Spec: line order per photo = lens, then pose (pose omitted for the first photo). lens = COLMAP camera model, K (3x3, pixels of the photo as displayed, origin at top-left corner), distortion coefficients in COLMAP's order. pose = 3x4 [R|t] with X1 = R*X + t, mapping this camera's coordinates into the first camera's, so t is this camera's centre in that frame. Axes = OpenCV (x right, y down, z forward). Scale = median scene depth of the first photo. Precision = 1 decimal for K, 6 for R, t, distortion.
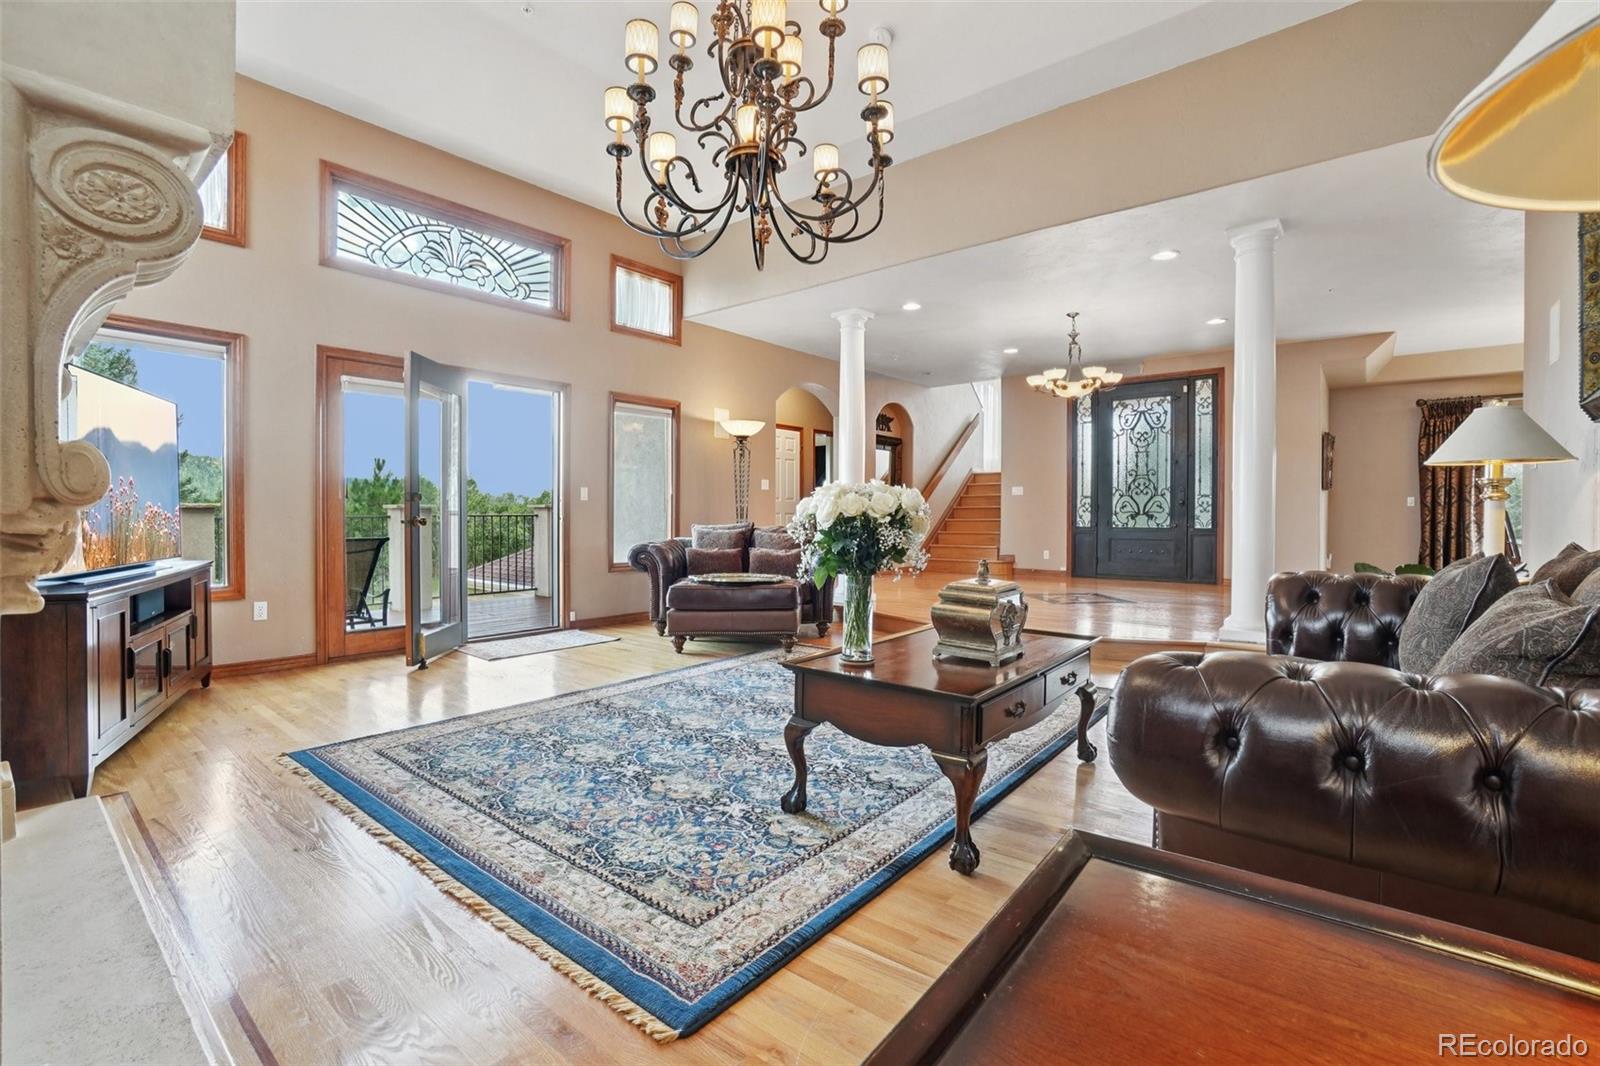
lens RADIAL K [[704.4, 0, 800.0], [0, 704.4, 533.0], [0, 0, 1]] dist [0.000652, 0.000121]
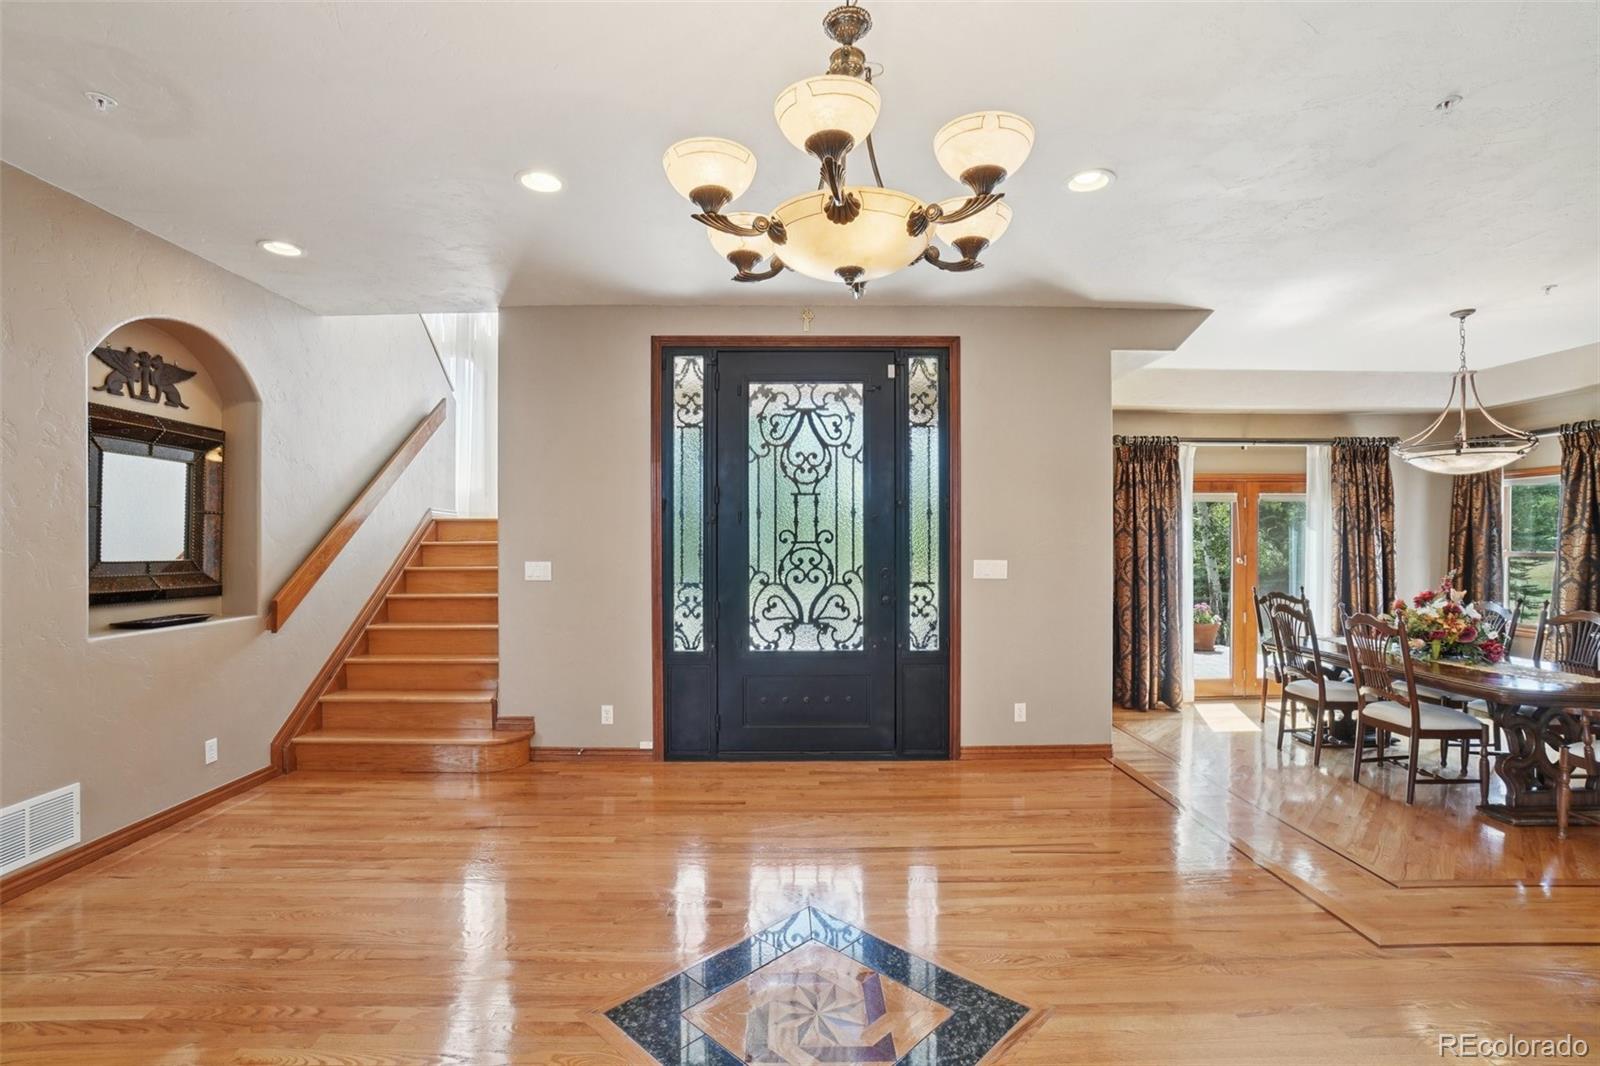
lens RADIAL K [[704.4, 0, 800.0], [0, 704.4, 533.0], [0, 0, 1]] dist [0.000652, 0.000121]
pose [[0.765250, 0.001023, 0.643733, 0.169392], [0.022592, 0.999340, -0.028445, -0.073700], [-0.643337, 0.036311, 0.764722, 0.626022]]
